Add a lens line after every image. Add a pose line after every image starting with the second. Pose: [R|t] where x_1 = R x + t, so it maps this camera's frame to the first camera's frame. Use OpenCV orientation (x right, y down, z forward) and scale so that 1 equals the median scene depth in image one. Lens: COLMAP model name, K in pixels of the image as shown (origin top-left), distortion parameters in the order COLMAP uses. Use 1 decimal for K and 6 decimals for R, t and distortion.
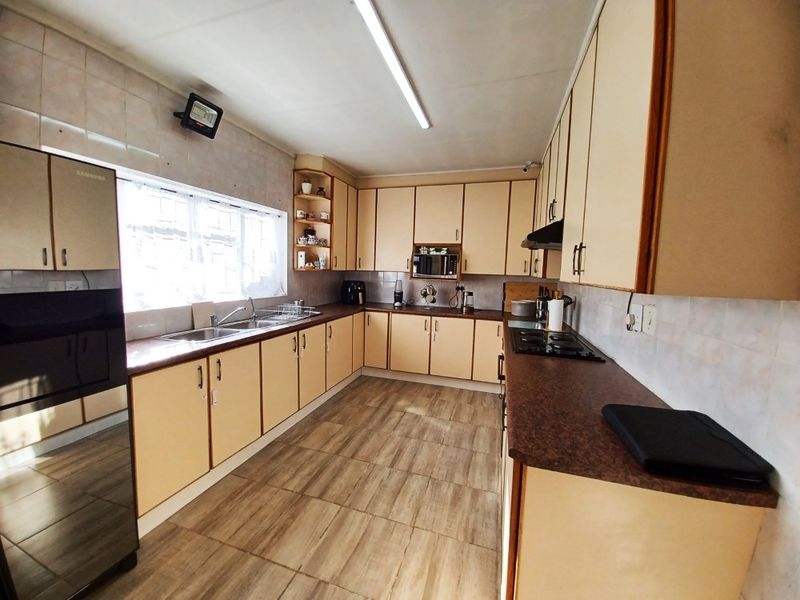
lens RADIAL K [[324.9, 0, 396.0], [0, 324.9, 298.5], [0, 0, 1]] dist [-0.000118, -0.000048]
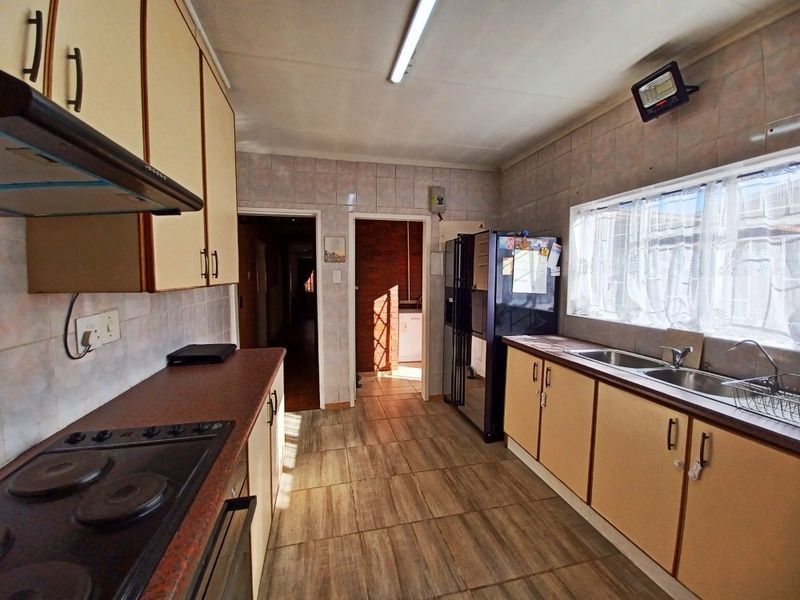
lens RADIAL K [[324.9, 0, 396.0], [0, 324.9, 298.5], [0, 0, 1]] dist [-0.000118, -0.000048]
pose [[-0.854915, 0.013778, -0.518584, 0.437047], [-0.069721, 0.987527, 0.141175, -0.153022], [0.514061, 0.156848, -0.843291, 1.673322]]
